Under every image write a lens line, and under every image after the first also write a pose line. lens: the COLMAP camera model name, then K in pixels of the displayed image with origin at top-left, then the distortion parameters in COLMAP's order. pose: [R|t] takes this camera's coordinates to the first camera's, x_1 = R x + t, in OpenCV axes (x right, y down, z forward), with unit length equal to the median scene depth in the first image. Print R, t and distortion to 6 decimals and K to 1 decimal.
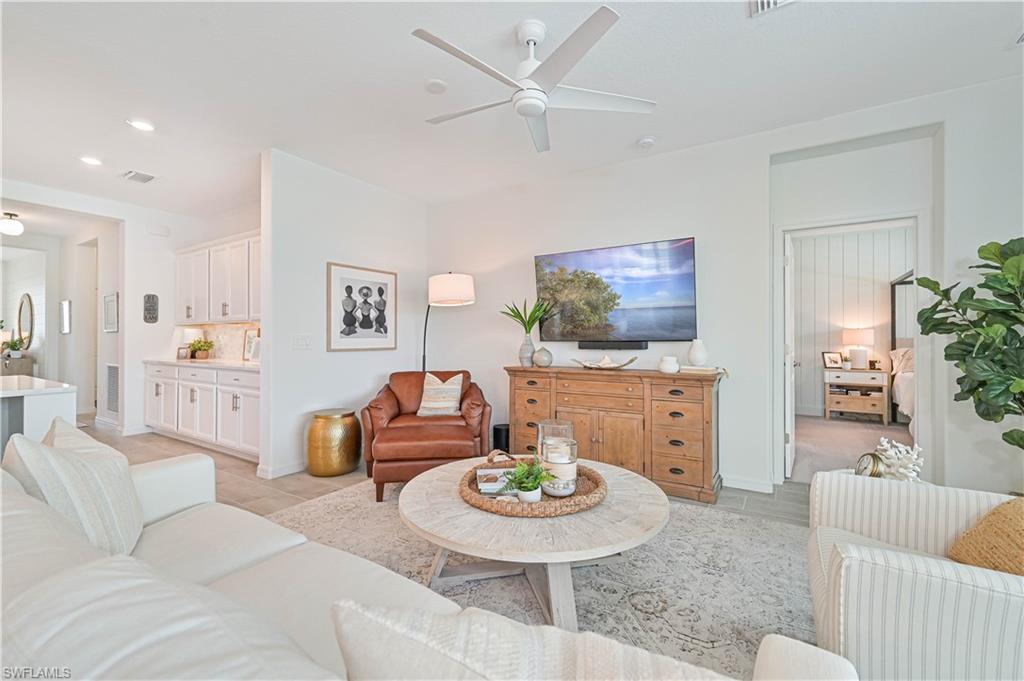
lens RADIAL K [[434.3, 0, 518.6], [0, 434.3, 340.3], [0, 0, 1]] dist [0.002933, -0.000019]
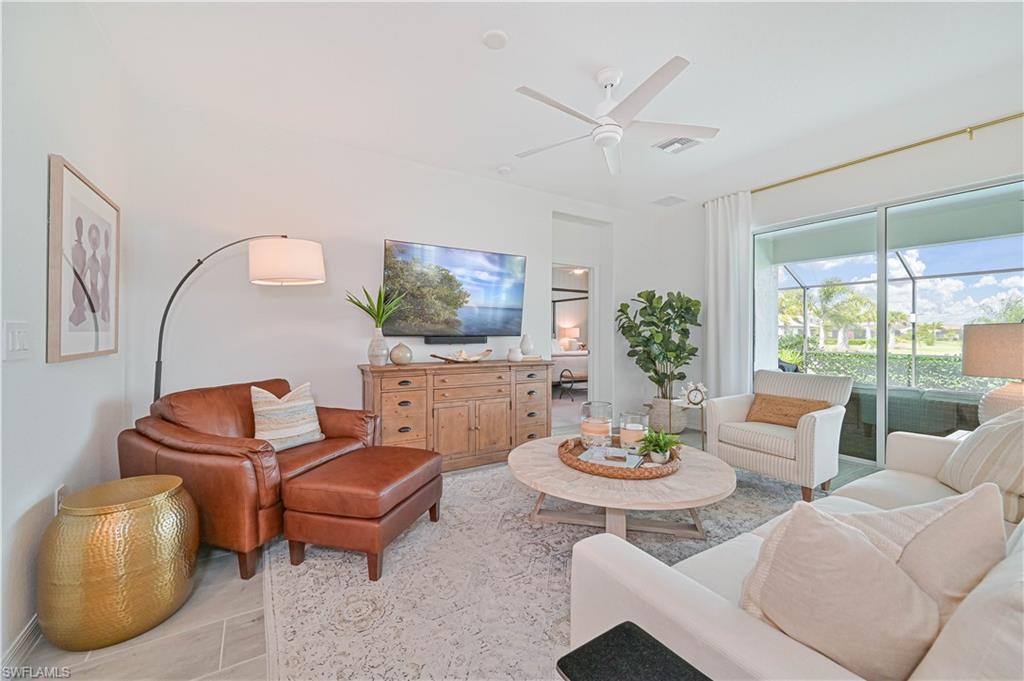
lens RADIAL K [[408.4, 0, 517.8], [0, 408.4, 334.3], [0, 0, 1]] dist [-0.001329, 0.000008]
pose [[0.436429, -0.000106, 0.899739, -0.723599], [-0.001576, 0.999998, 0.000882, -0.003514], [-0.899737, -0.001803, 0.436428, 0.491014]]
